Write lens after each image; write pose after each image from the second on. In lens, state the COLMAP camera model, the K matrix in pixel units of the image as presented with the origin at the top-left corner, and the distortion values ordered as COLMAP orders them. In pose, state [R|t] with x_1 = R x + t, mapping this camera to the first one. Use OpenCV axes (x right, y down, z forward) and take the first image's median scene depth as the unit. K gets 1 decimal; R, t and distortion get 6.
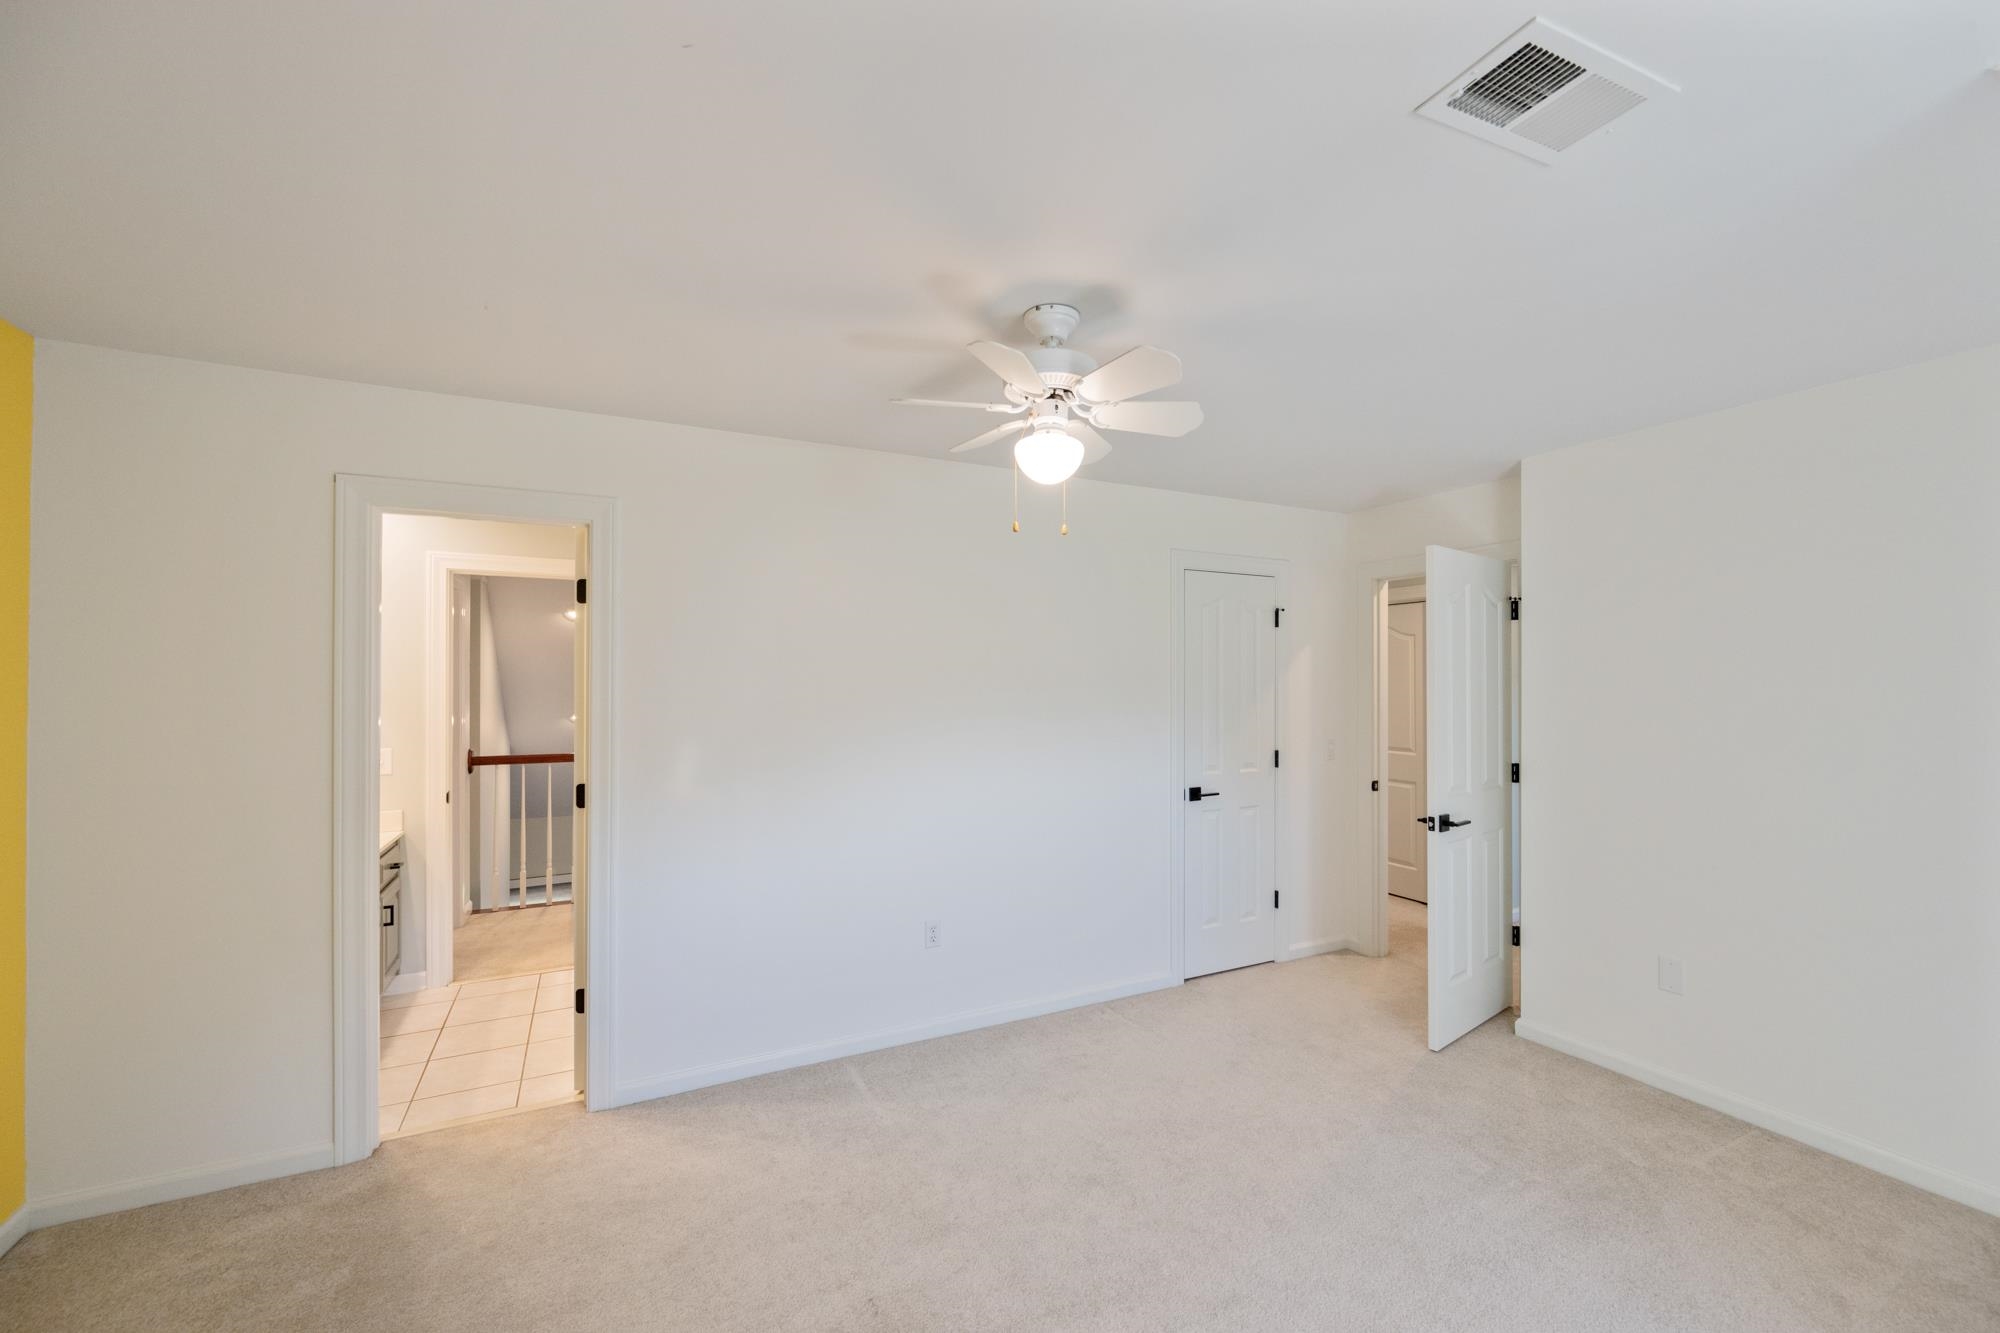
lens RADIAL K [[832.2, 0, 1004.9], [0, 832.2, 670.9], [0, 0, 1]] dist [0.002402, 0.000072]
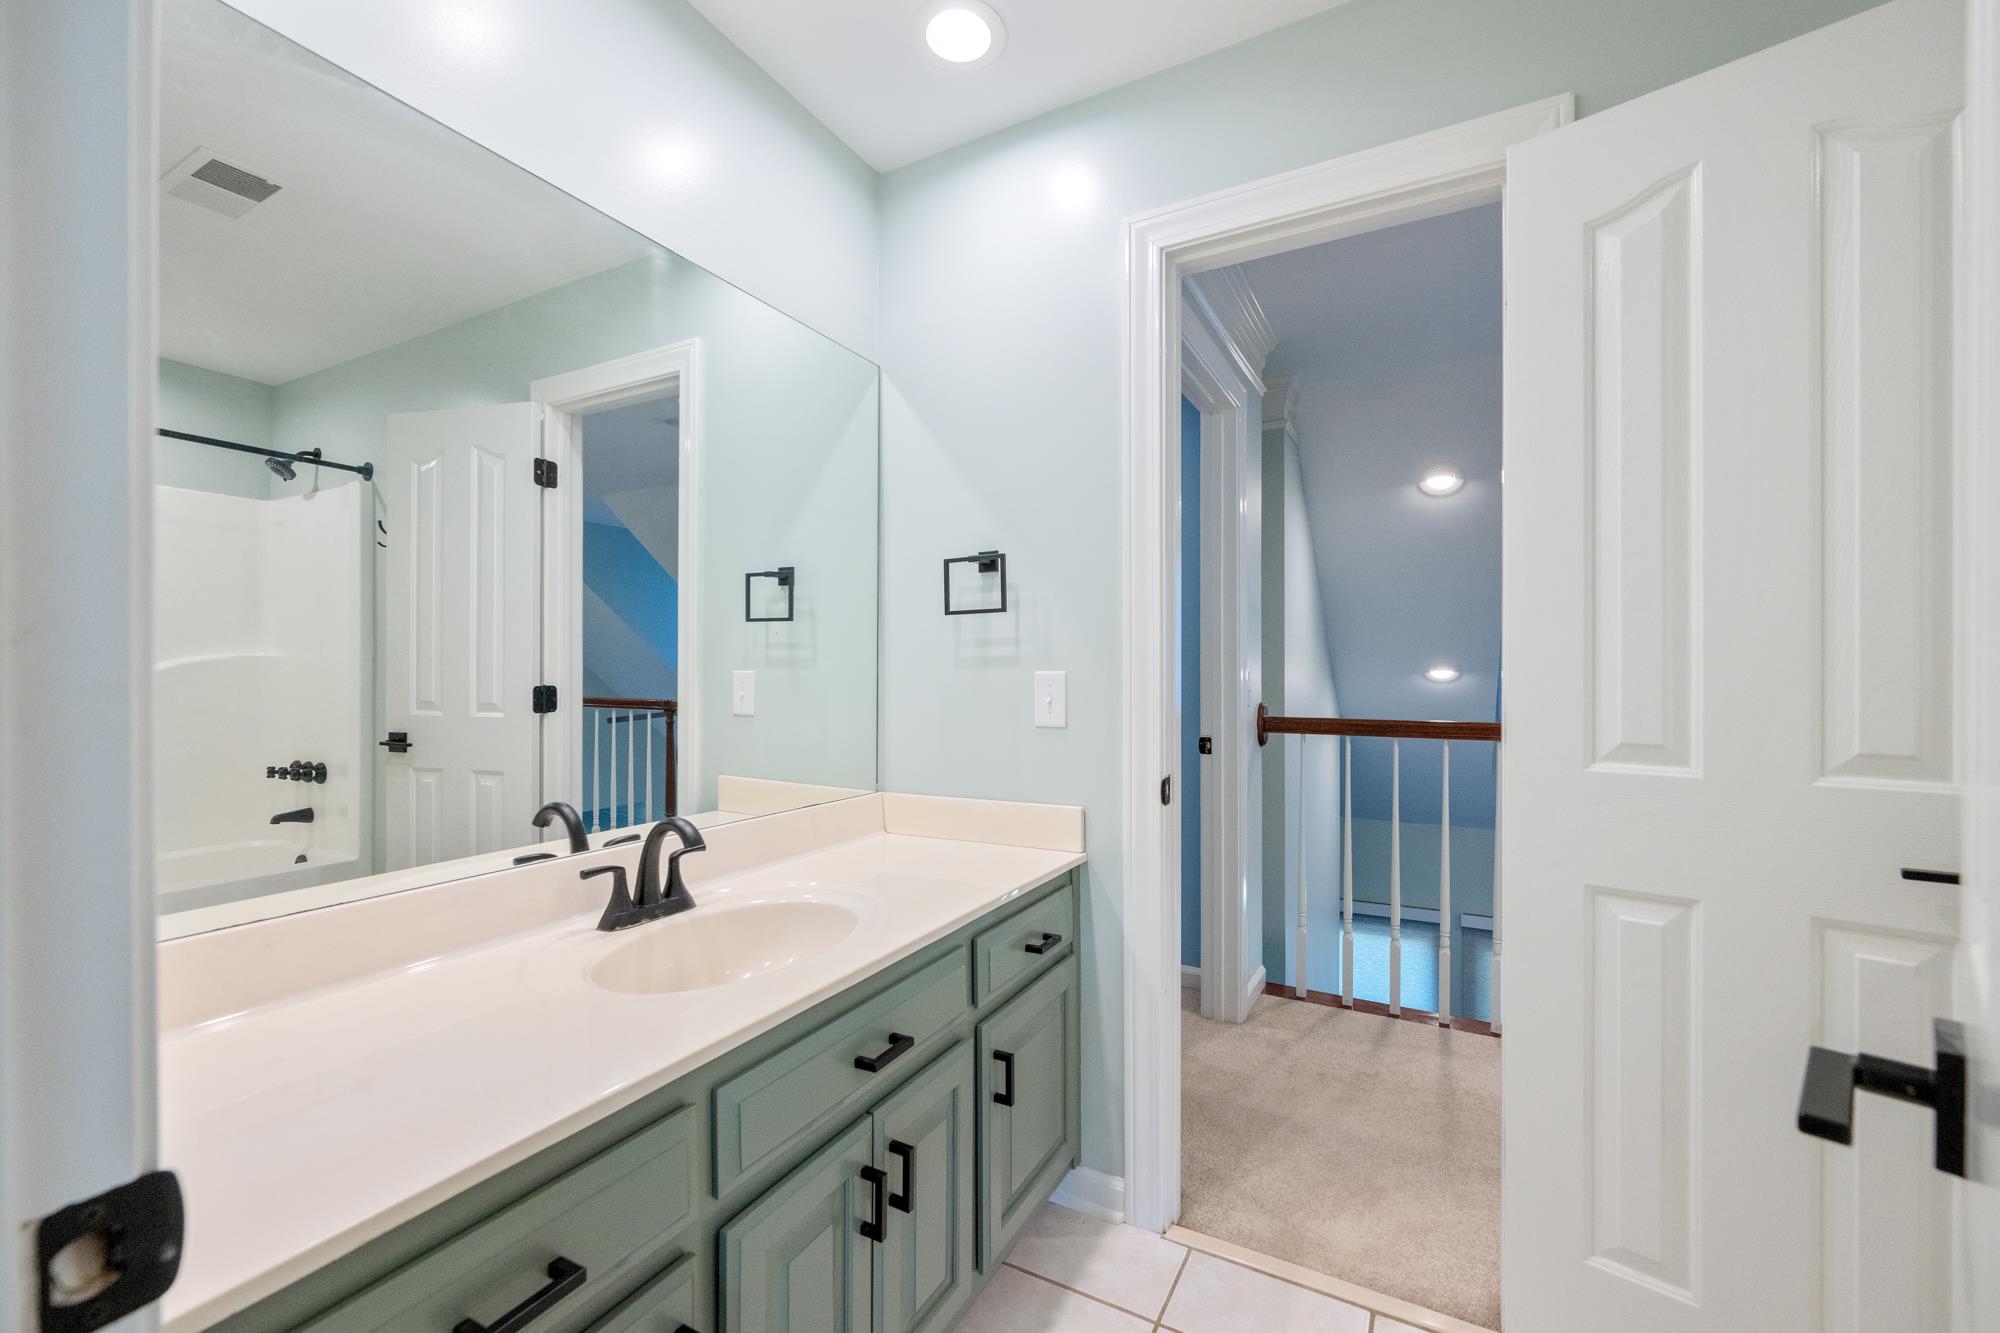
lens RADIAL K [[832.2, 0, 1004.9], [0, 832.2, 670.9], [0, 0, 1]] dist [0.002402, 0.000072]
pose [[0.589969, 0.004324, -0.807415, -0.305400], [0.006351, 0.999930, 0.009996, 0.070205], [0.807401, -0.011026, 0.589900, 0.559757]]
